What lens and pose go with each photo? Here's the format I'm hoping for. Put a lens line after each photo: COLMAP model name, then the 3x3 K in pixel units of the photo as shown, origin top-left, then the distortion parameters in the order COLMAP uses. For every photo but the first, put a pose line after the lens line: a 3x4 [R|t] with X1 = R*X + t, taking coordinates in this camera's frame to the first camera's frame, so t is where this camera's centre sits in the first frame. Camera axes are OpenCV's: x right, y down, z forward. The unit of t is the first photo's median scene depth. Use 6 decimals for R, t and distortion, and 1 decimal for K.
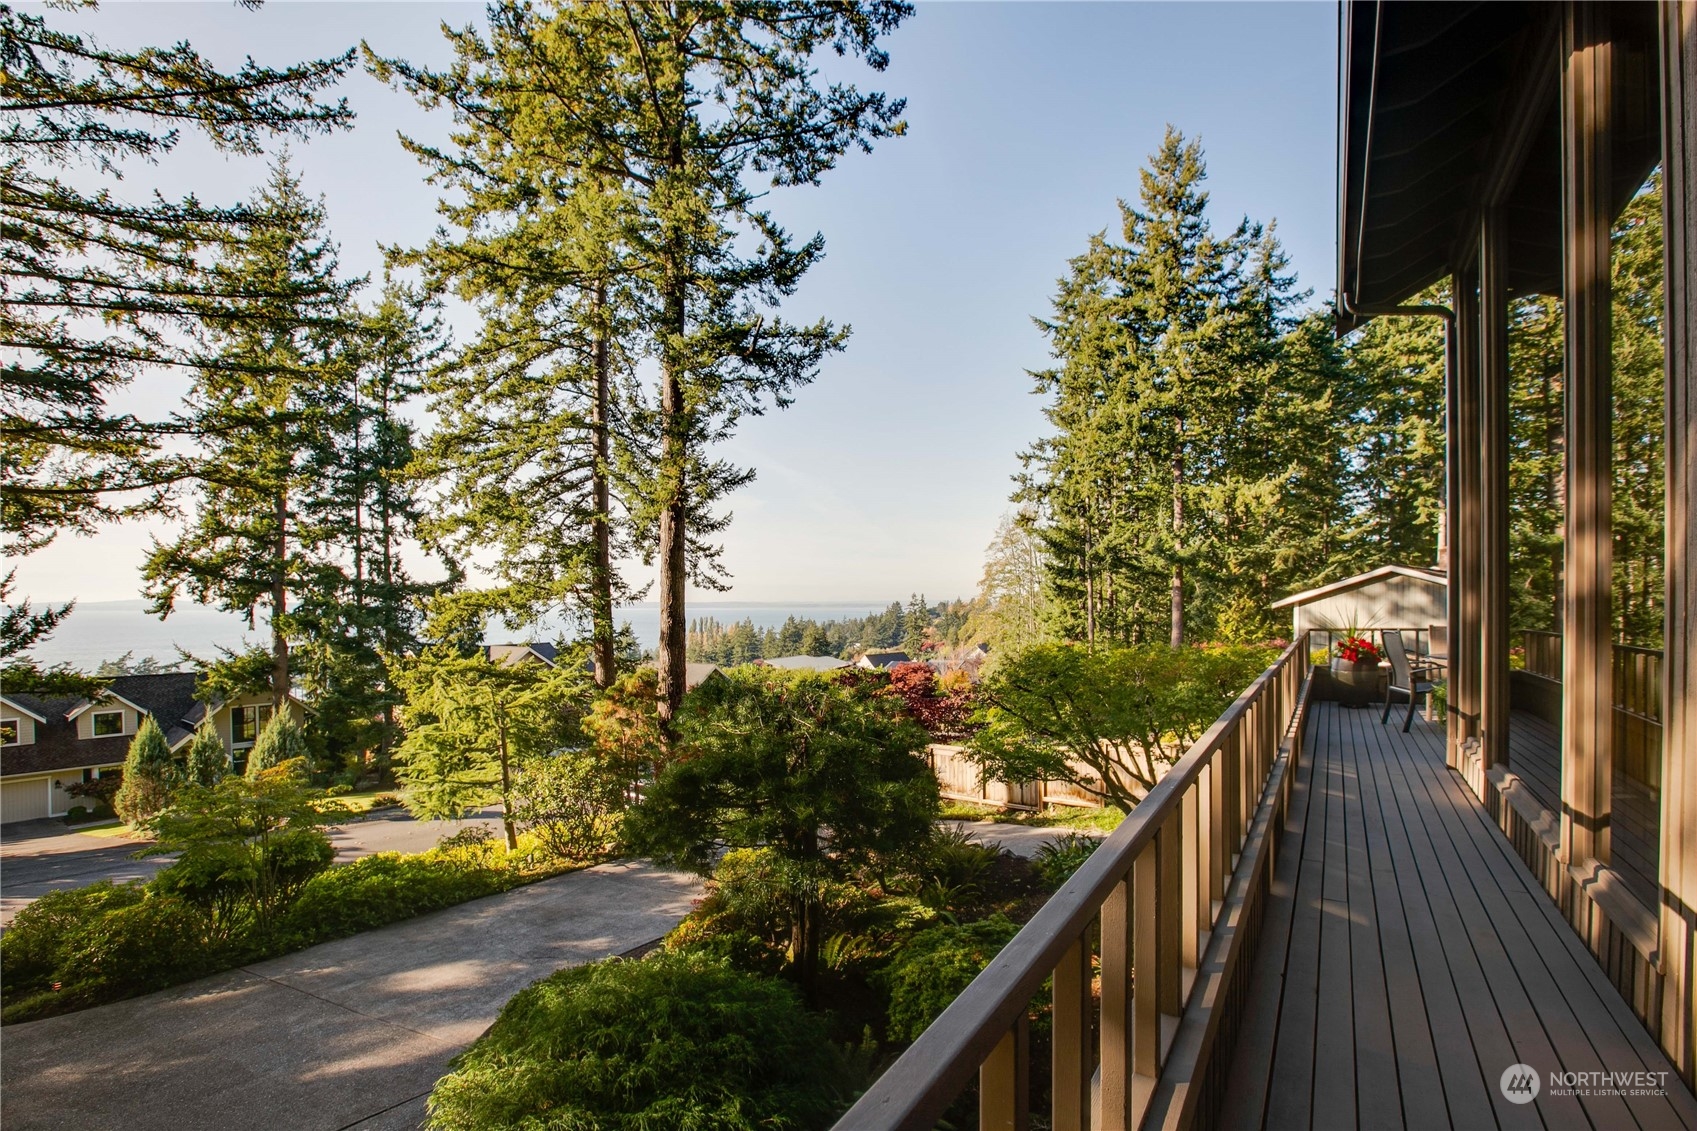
lens RADIAL K [[789.2, 0, 846.1], [0, 789.2, 577.5], [0, 0, 1]] dist [-0.001323, -0.000315]
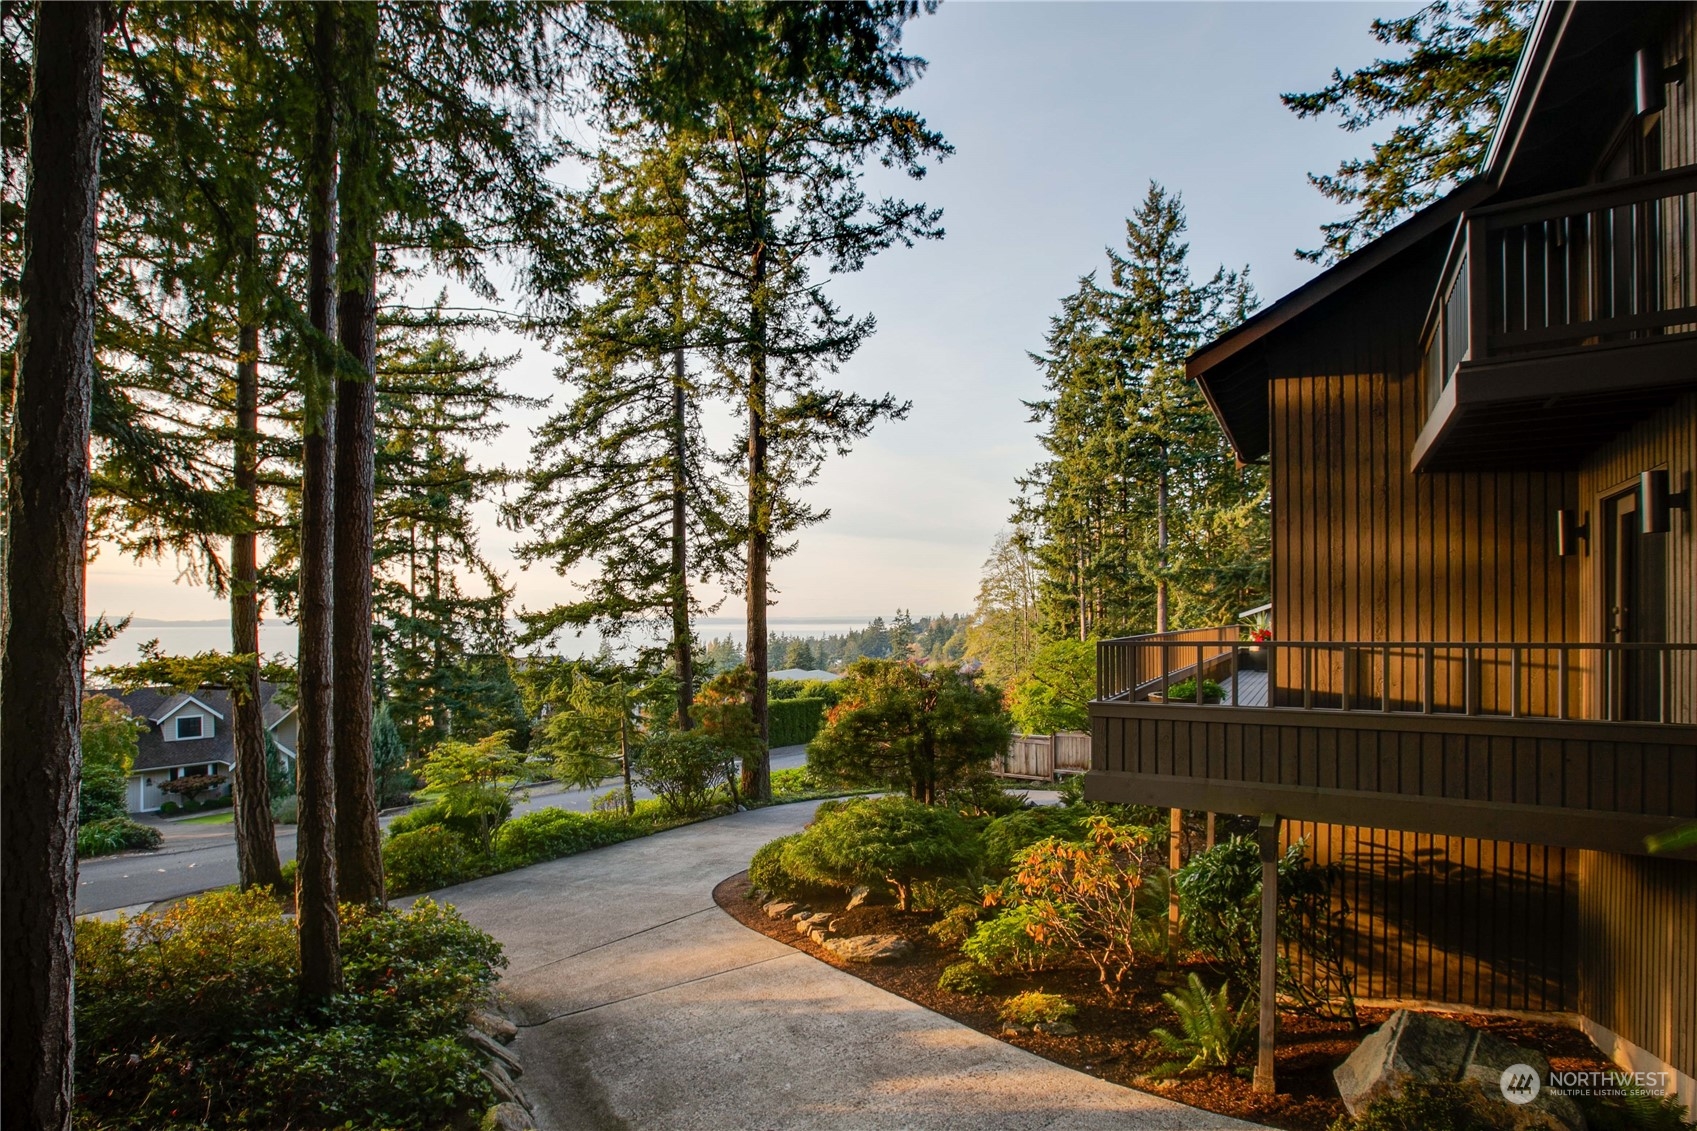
lens RADIAL K [[798.4, 0, 847.4], [0, 798.4, 585.2], [0, 0, 1]] dist [-0.000614, -0.000253]
pose [[0.999759, -0.000524, 0.021948, -0.044789], [0.000707, 0.999965, -0.008336, -0.001158], [-0.021943, 0.008350, 0.999724, -0.109195]]
